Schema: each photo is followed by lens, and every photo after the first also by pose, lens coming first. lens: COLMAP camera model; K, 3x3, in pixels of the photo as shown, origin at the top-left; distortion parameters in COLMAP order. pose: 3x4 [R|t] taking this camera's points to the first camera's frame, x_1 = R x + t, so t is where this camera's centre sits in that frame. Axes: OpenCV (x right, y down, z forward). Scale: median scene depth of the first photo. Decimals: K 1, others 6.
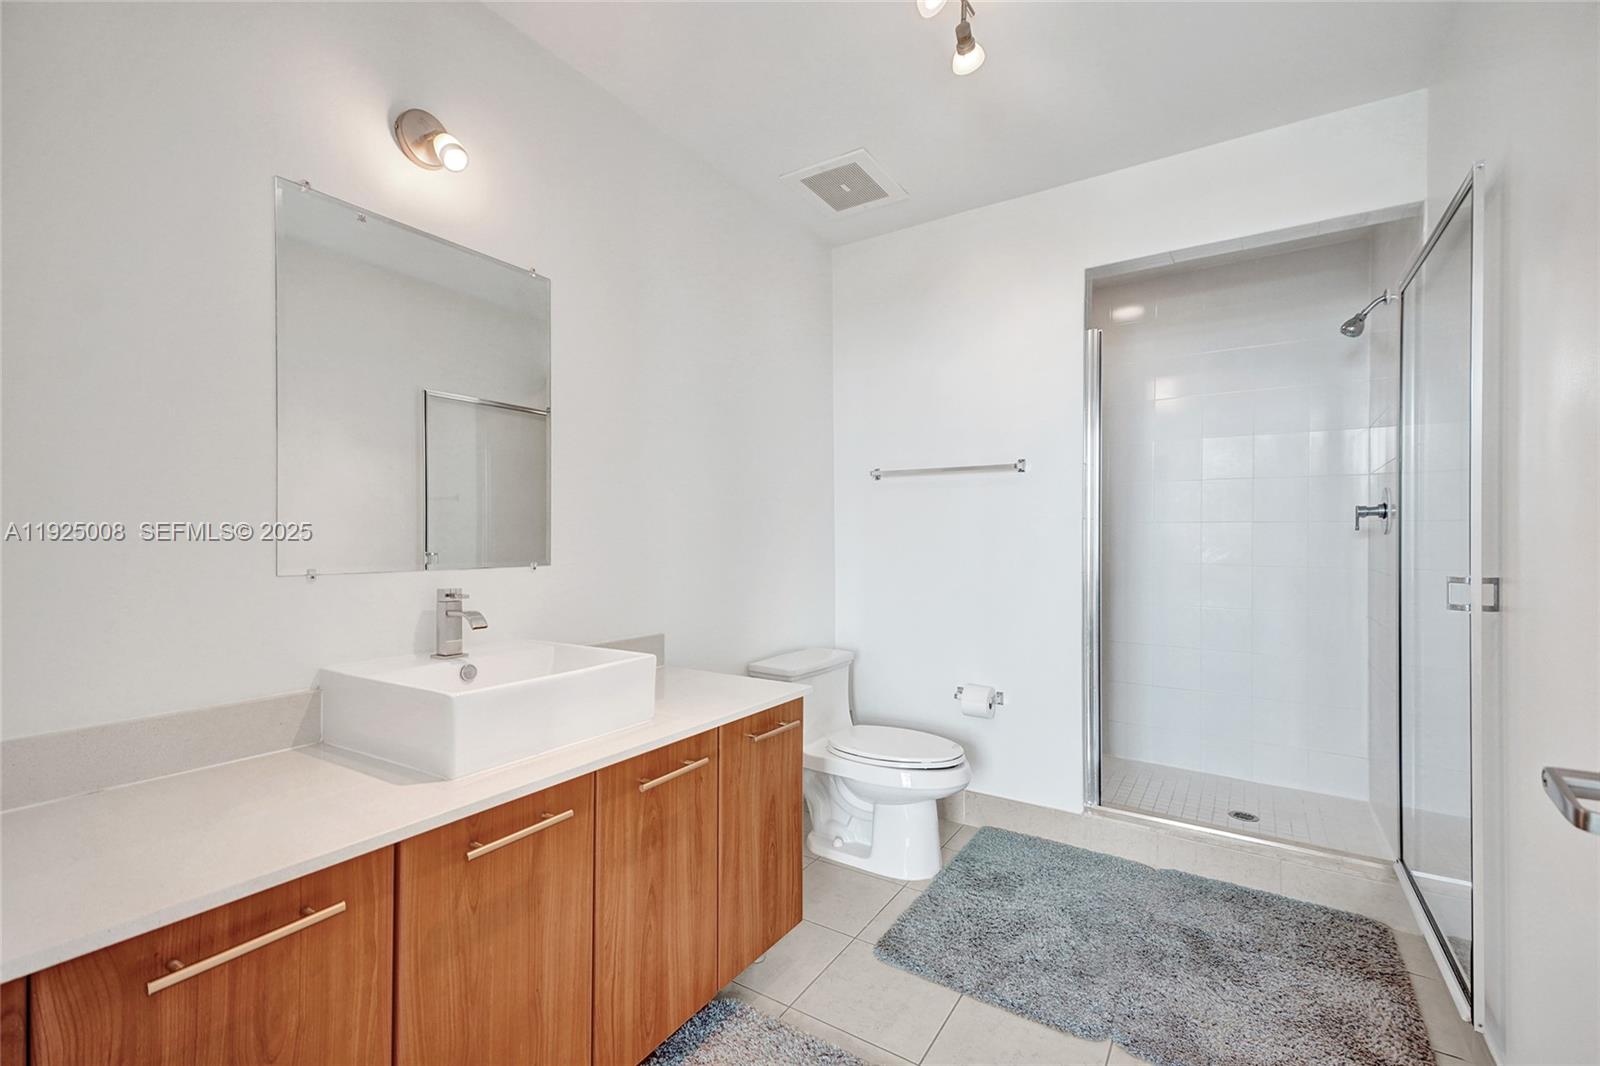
lens RADIAL K [[701.1, 0, 796.7], [0, 701.1, 535.3], [0, 0, 1]] dist [-0.002036, -0.001205]
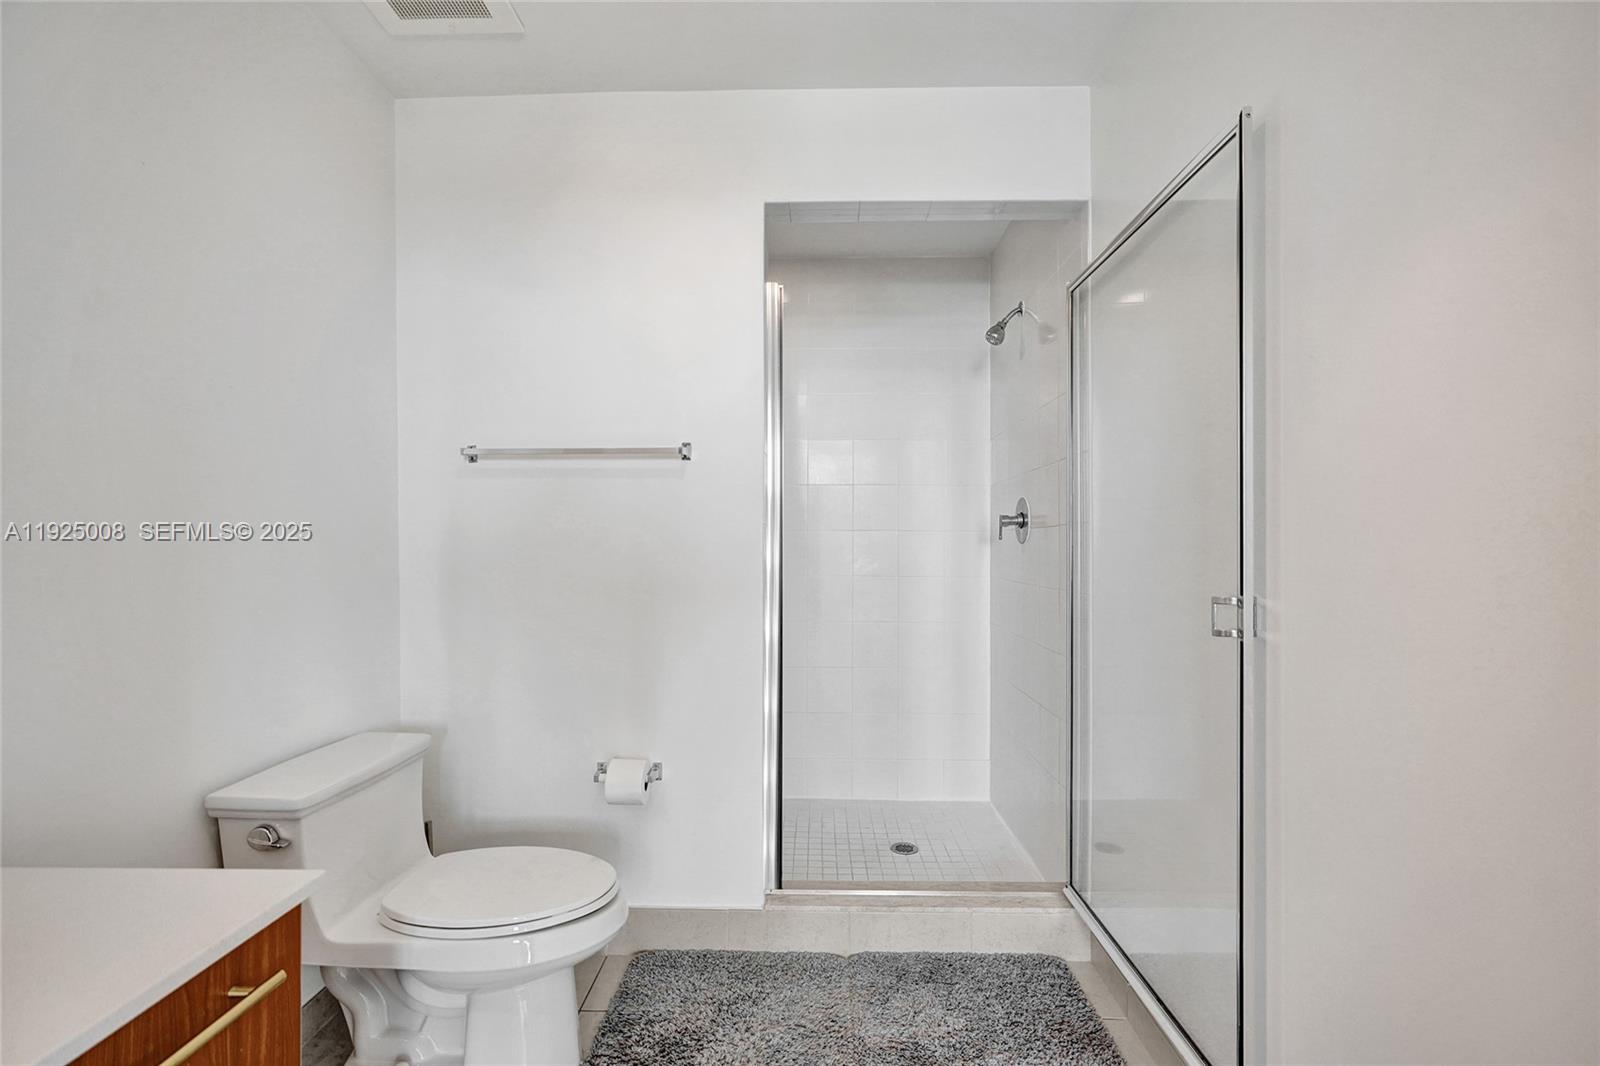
lens RADIAL K [[701.1, 0, 789.5], [0, 701.1, 541.9], [0, 0, 1]] dist [-0.002036, -0.001205]
pose [[0.855197, -0.001137, 0.518303, 0.032830], [0.000607, 0.999999, 0.001192, -0.005481], [-0.518303, -0.000704, 0.855196, 0.320413]]
